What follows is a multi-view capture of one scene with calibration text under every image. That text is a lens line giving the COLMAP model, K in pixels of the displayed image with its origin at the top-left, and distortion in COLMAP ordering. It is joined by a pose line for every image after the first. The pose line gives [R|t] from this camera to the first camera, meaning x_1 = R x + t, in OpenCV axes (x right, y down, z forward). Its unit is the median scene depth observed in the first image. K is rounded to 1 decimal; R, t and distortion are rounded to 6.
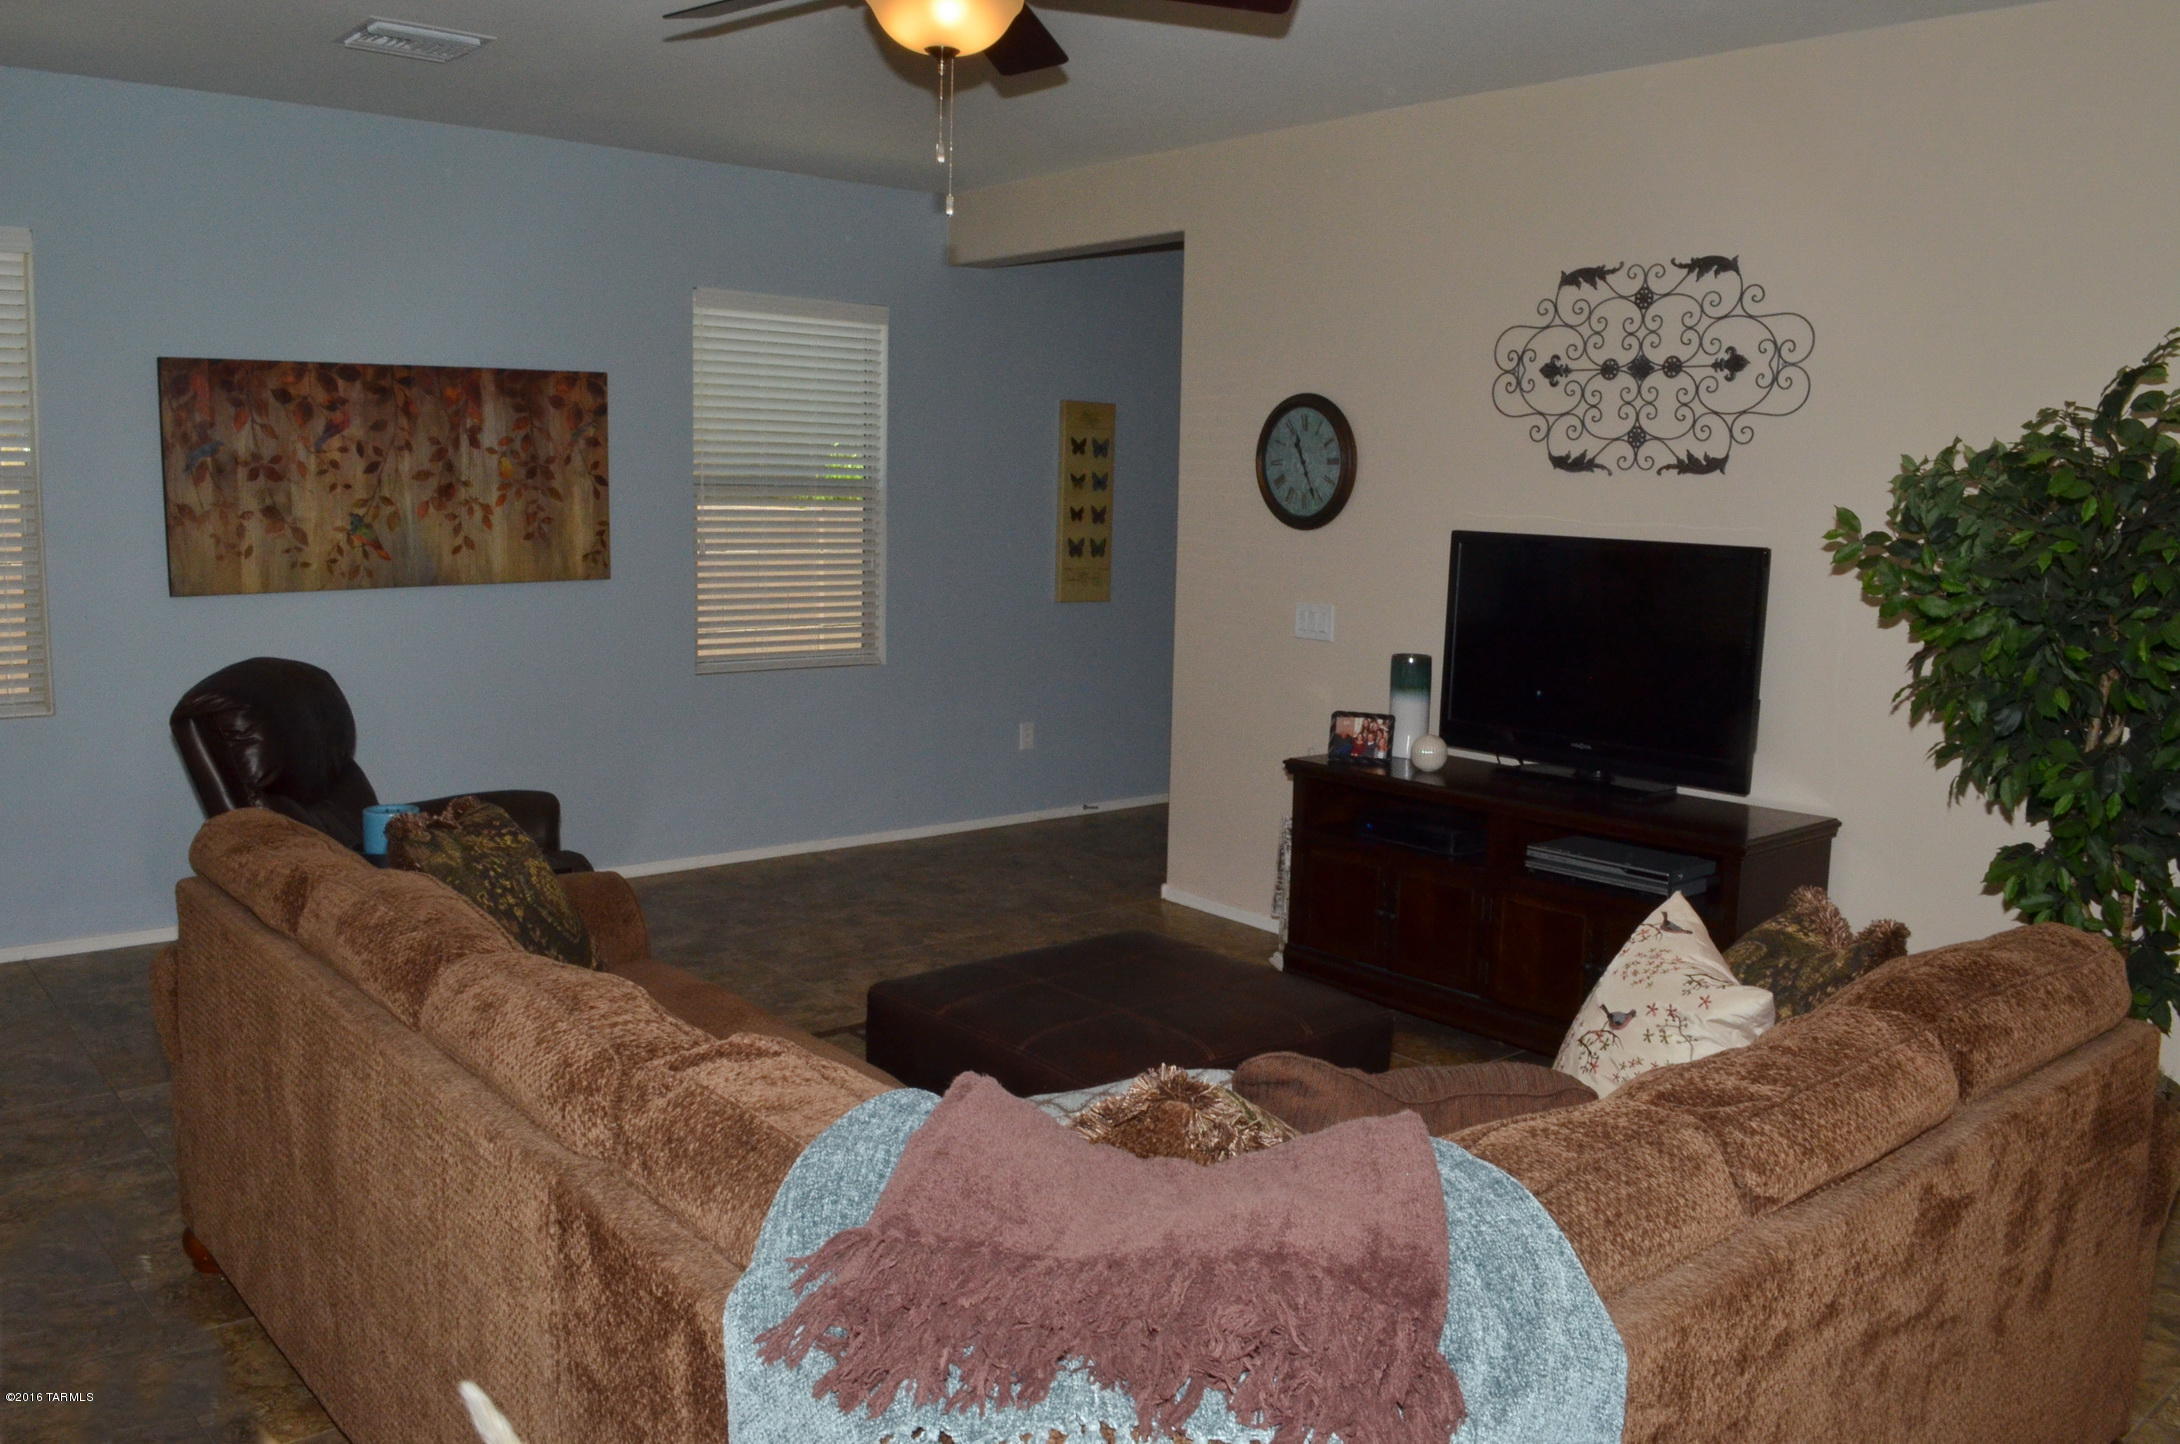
lens RADIAL K [[1727.9, 0, 1089.6], [0, 1727.9, 731.3], [0, 0, 1]] dist [-0.090454, 0.018925]
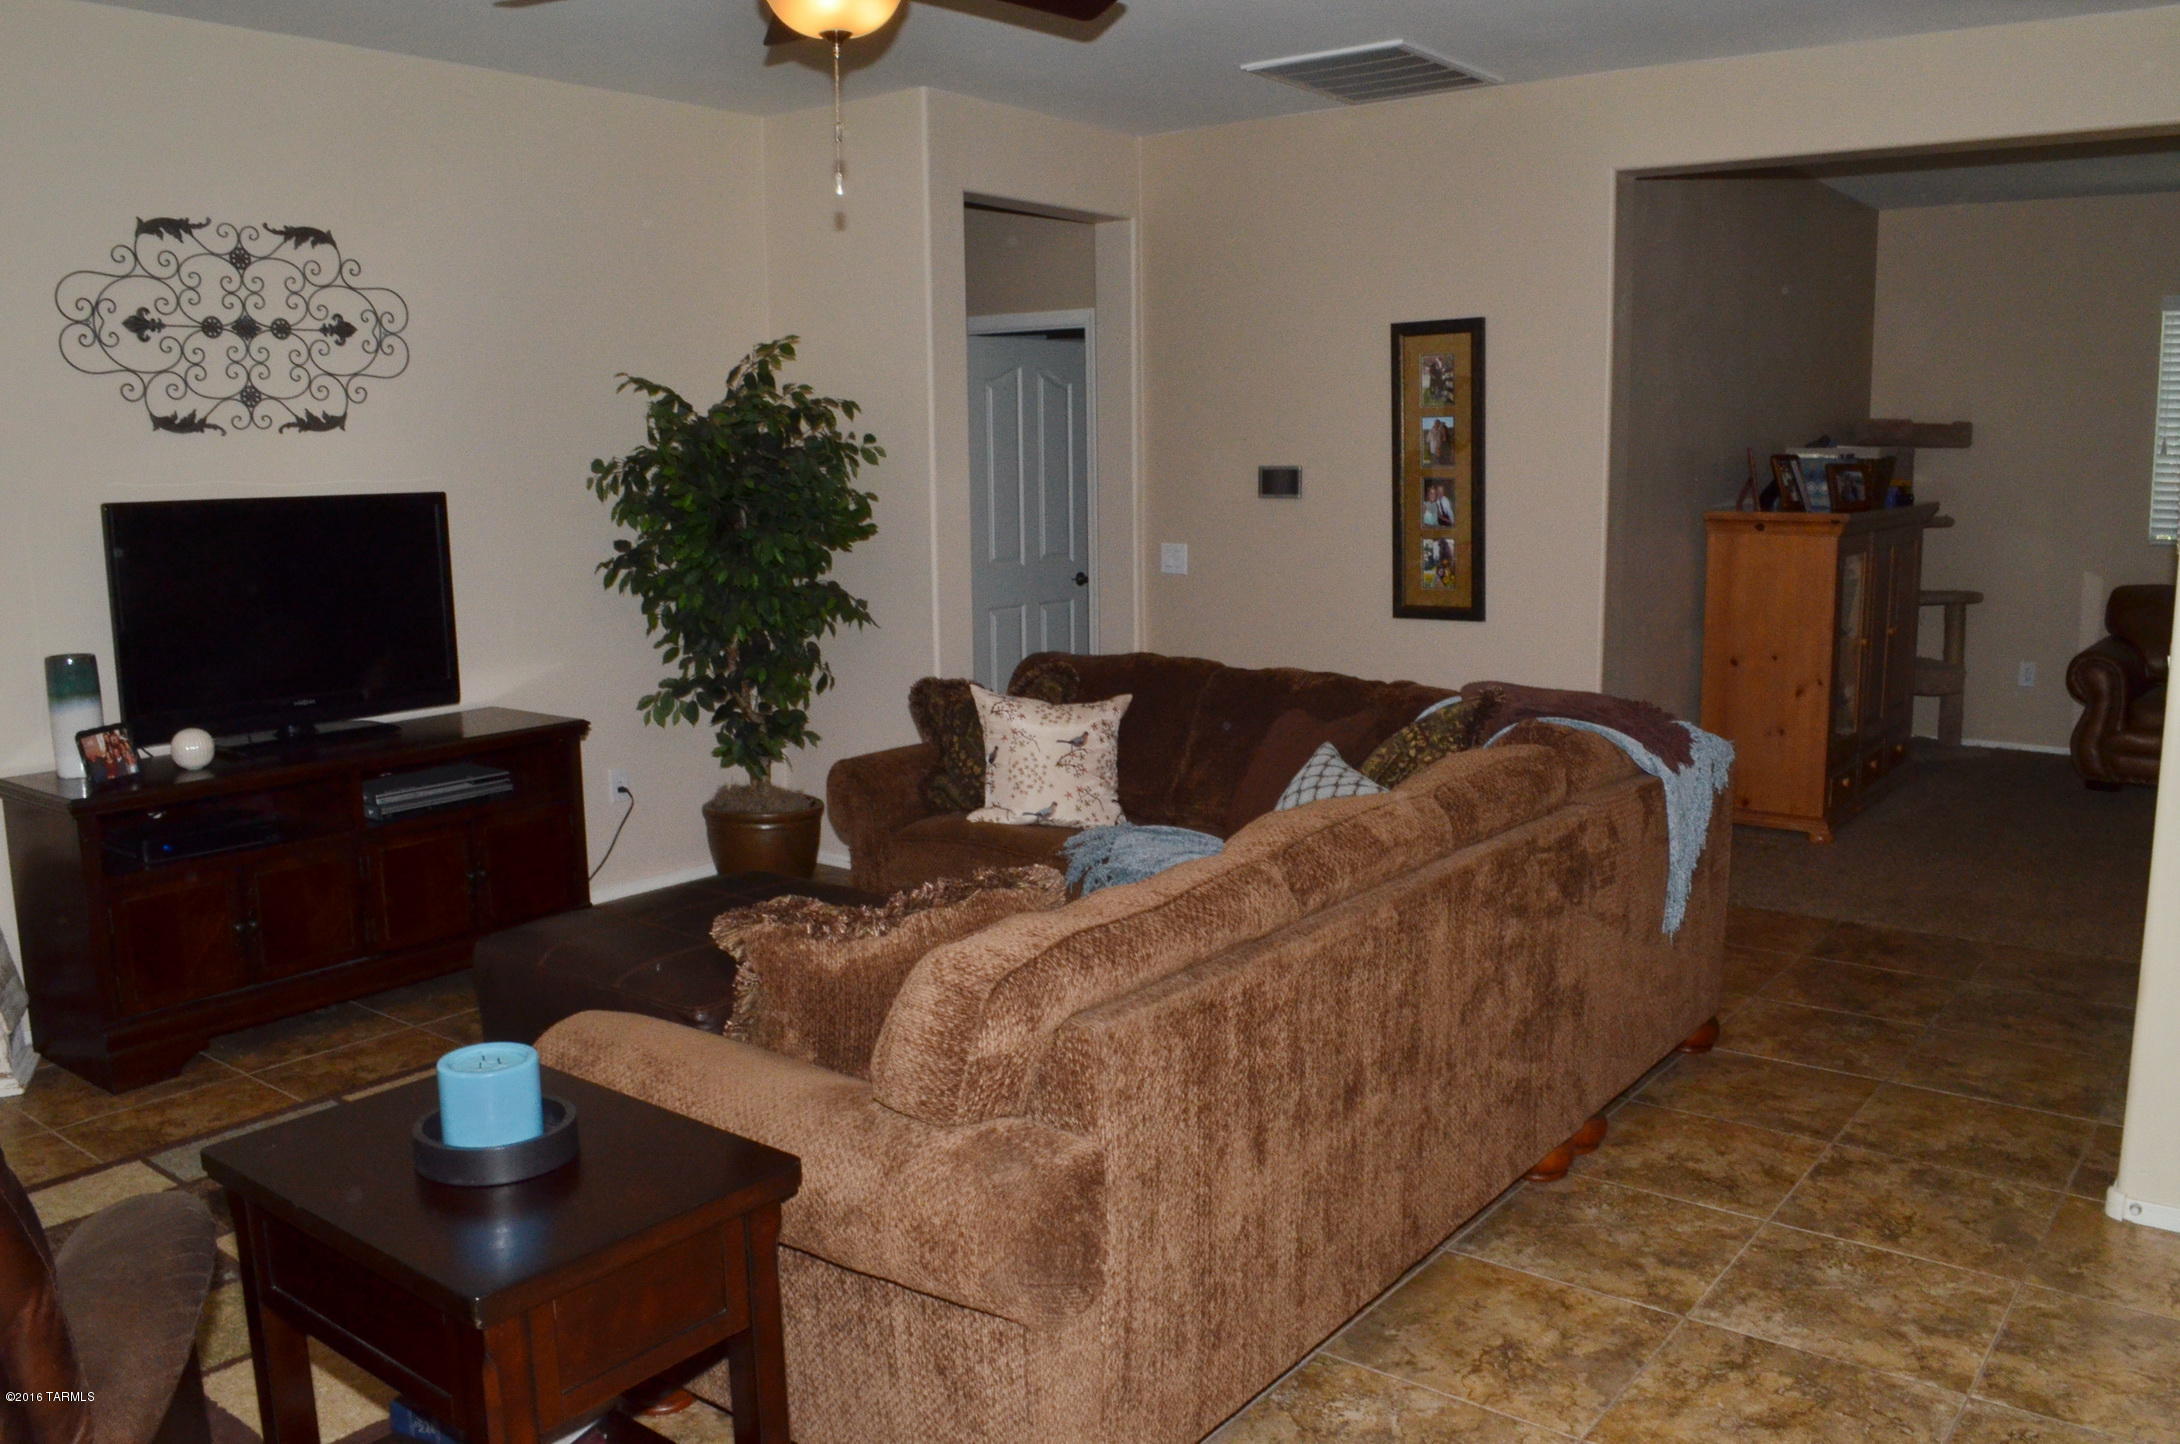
lens RADIAL K [[1727.9, 0, 1101.8], [0, 1727.9, 728.5], [0, 0, 1]] dist [-0.090454, 0.018925]
pose [[-0.204571, -0.179778, 0.962201, -0.762408], [0.142449, 0.967057, 0.210971, -0.118545], [-0.968431, 0.180224, -0.172223, 0.705531]]
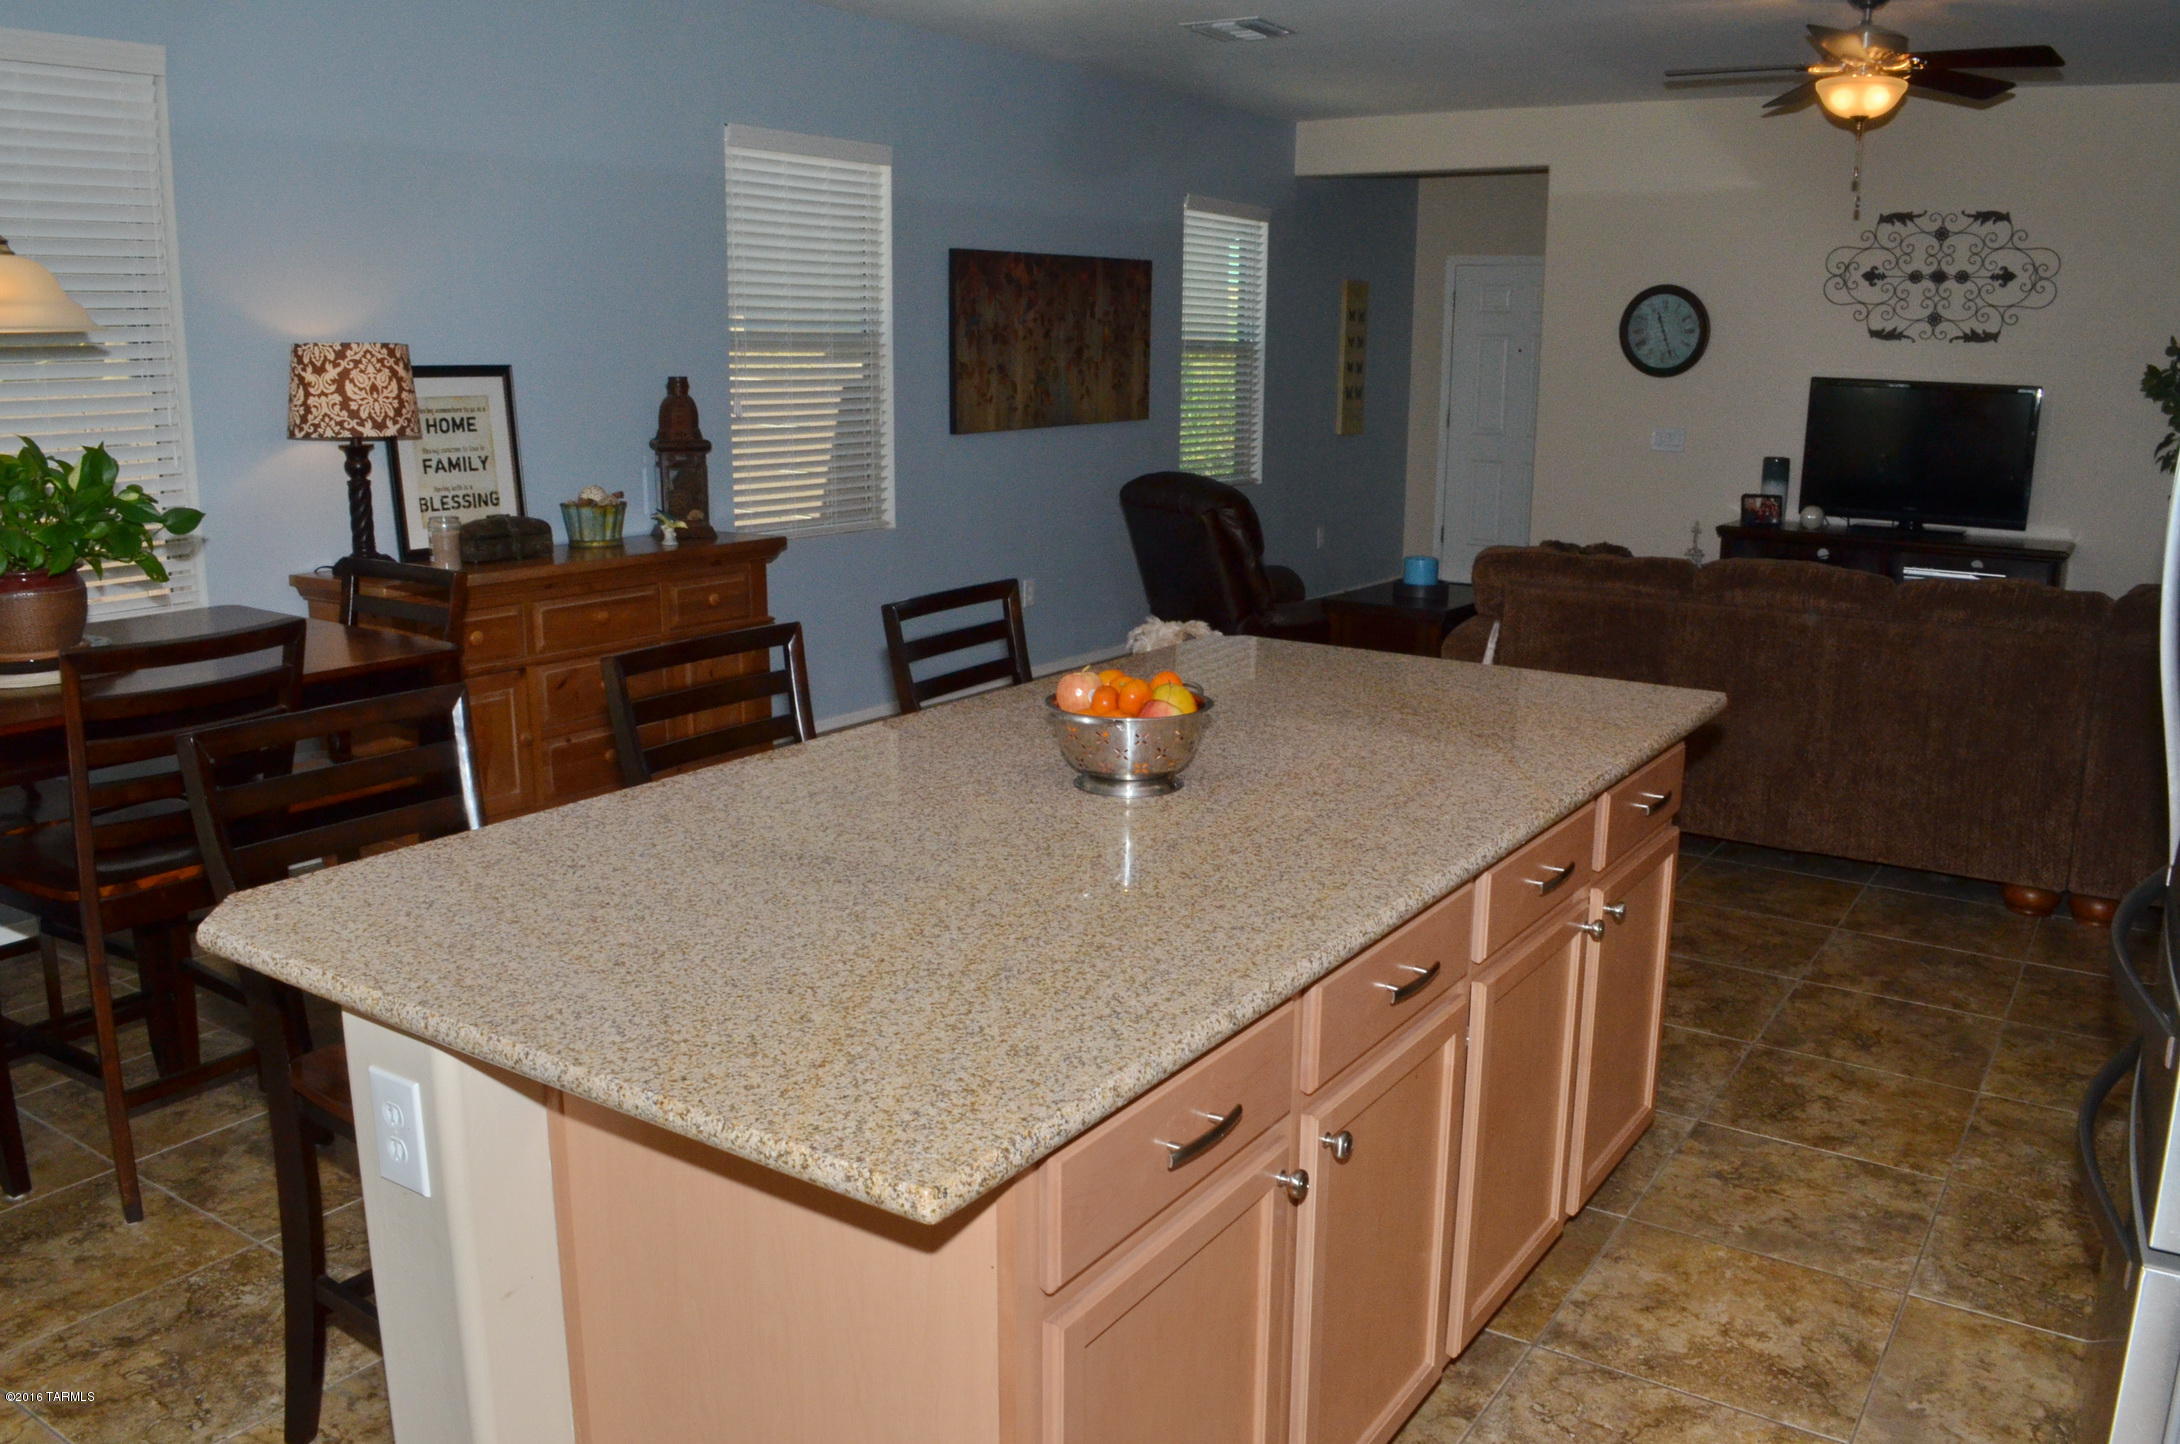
lens RADIAL K [[1727.9, 0, 1106.5], [0, 1727.9, 723.7], [0, 0, 1]] dist [-0.090454, 0.018925]
pose [[0.962843, -0.067525, 0.261483, -0.880210], [0.046698, 0.995280, 0.085069, 0.039278], [-0.265993, -0.069697, 0.961452, -0.366513]]
